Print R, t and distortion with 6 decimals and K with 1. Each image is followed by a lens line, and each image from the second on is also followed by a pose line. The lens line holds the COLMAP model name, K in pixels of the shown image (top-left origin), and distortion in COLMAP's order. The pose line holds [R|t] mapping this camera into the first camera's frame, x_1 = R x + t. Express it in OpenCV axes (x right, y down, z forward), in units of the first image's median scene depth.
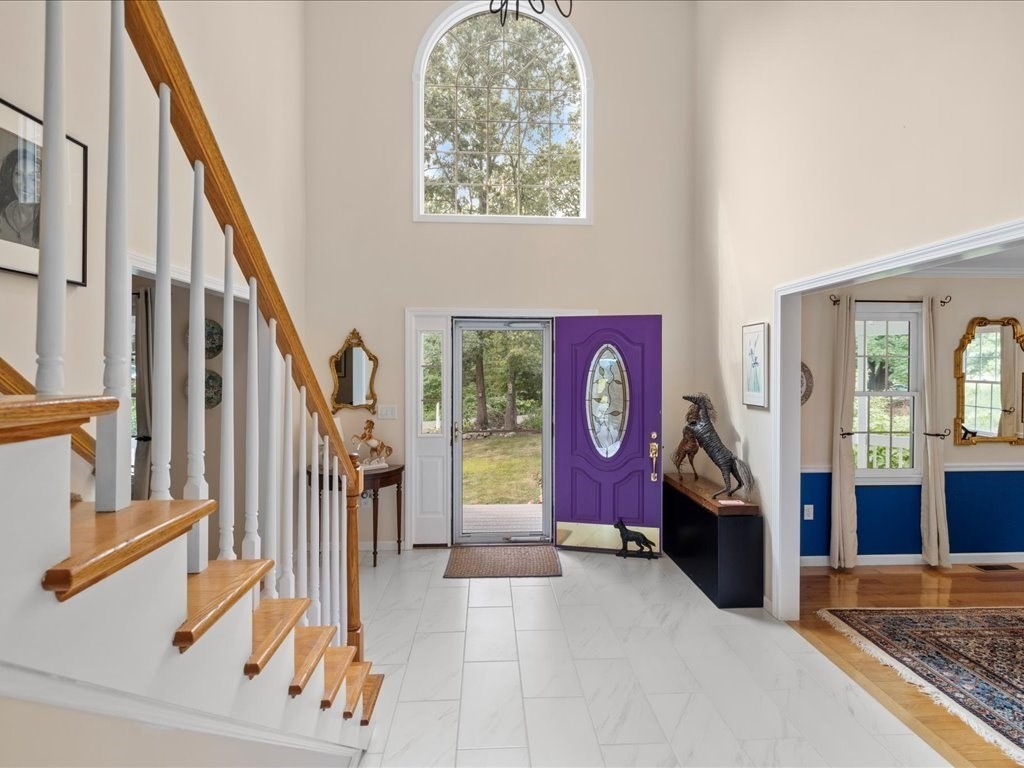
lens RADIAL K [[488.9, 0, 512.4], [0, 488.9, 359.9], [0, 0, 1]] dist [0.000468, 0.000579]
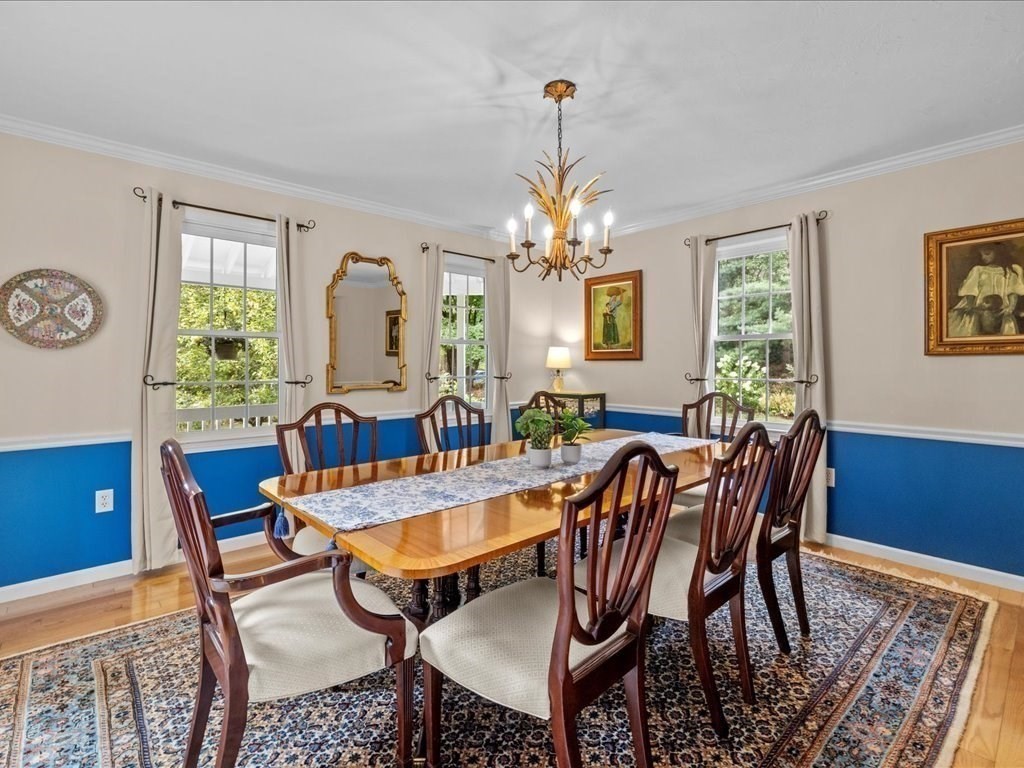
lens RADIAL K [[488.9, 0, 512.4], [0, 488.9, 359.9], [0, 0, 1]] dist [0.000468, 0.000579]
pose [[0.782897, 0.001886, 0.622148, 0.704288], [-0.003130, 0.999995, 0.000907, 0.125181], [-0.622143, -0.002657, 0.782899, 0.121503]]
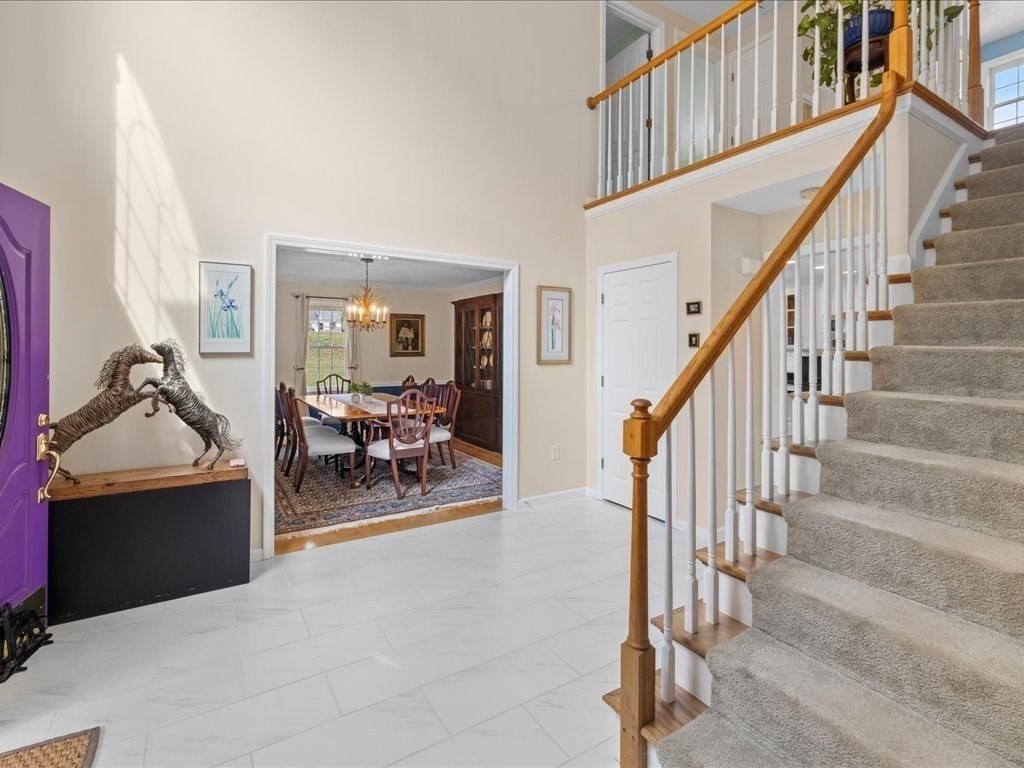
lens RADIAL K [[488.9, 0, 512.4], [0, 488.9, 359.9], [0, 0, 1]] dist [0.000468, 0.000579]
pose [[-0.483553, -0.026161, 0.874924, -0.534028], [-0.020062, 0.999622, 0.018801, 0.075370], [-0.875085, -0.008461, -0.483895, 0.950594]]
